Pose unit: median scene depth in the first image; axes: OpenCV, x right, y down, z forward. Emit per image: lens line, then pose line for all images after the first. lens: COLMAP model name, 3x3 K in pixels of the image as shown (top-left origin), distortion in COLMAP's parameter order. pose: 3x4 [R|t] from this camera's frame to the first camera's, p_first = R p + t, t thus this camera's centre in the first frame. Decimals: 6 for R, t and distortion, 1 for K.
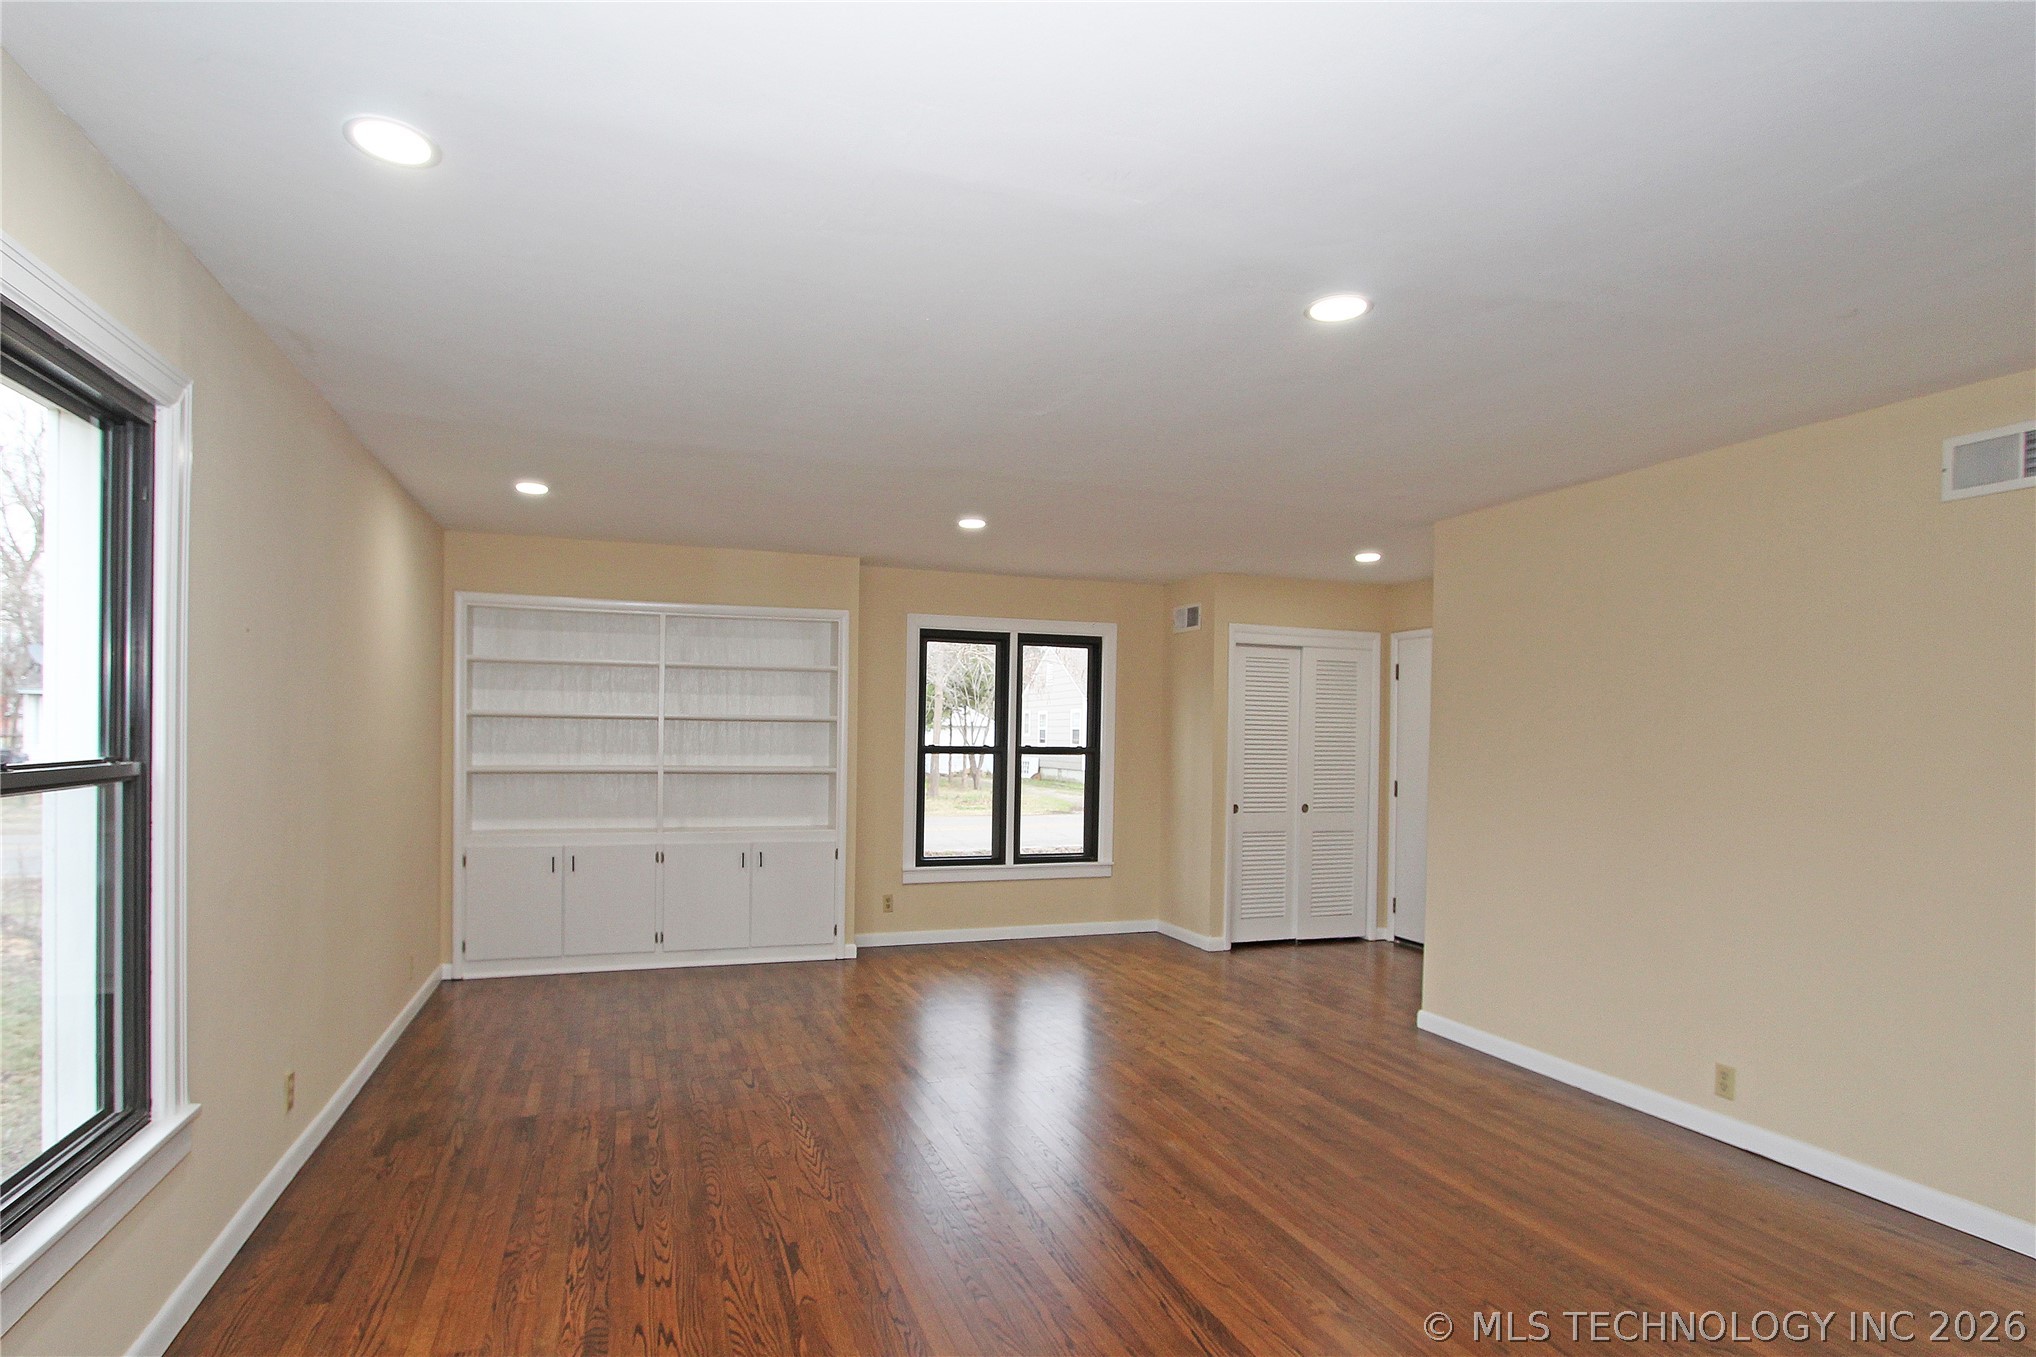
lens RADIAL K [[1105.4, 0, 941.6], [0, 1105.4, 686.3], [0, 0, 1]] dist [-0.006141, 0.000164]
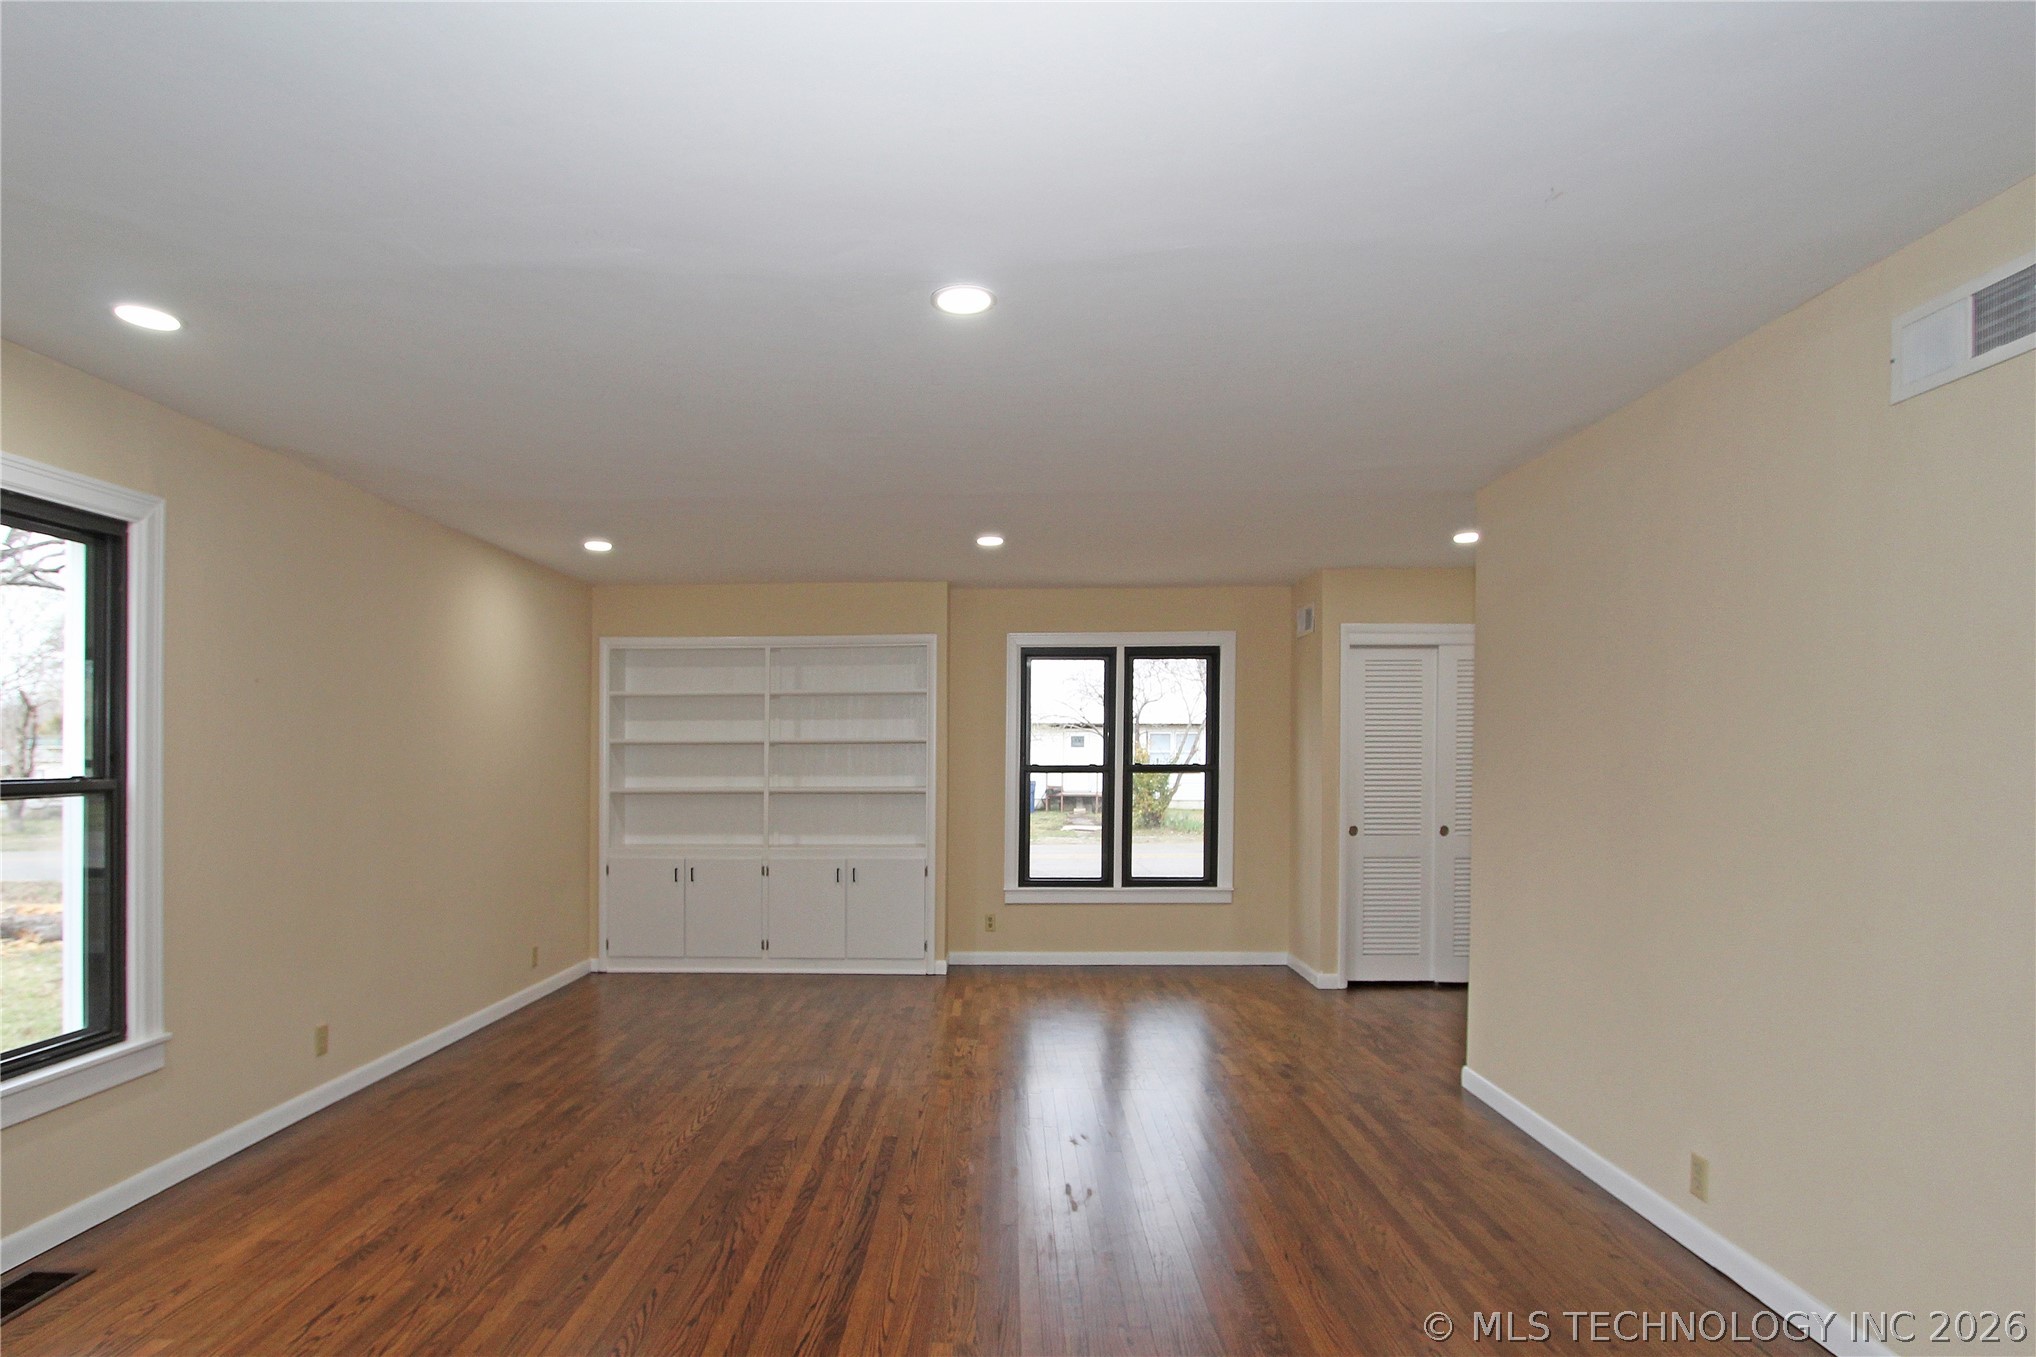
lens RADIAL K [[1121.7, 0, 924.6], [0, 1121.7, 700.7], [0, 0, 1]] dist [-0.014786, 0.000228]
pose [[0.924377, -0.035977, -0.379780, 0.305061], [0.032287, 0.999349, -0.016083, 0.009742], [0.380111, 0.002605, 0.924937, 0.036539]]
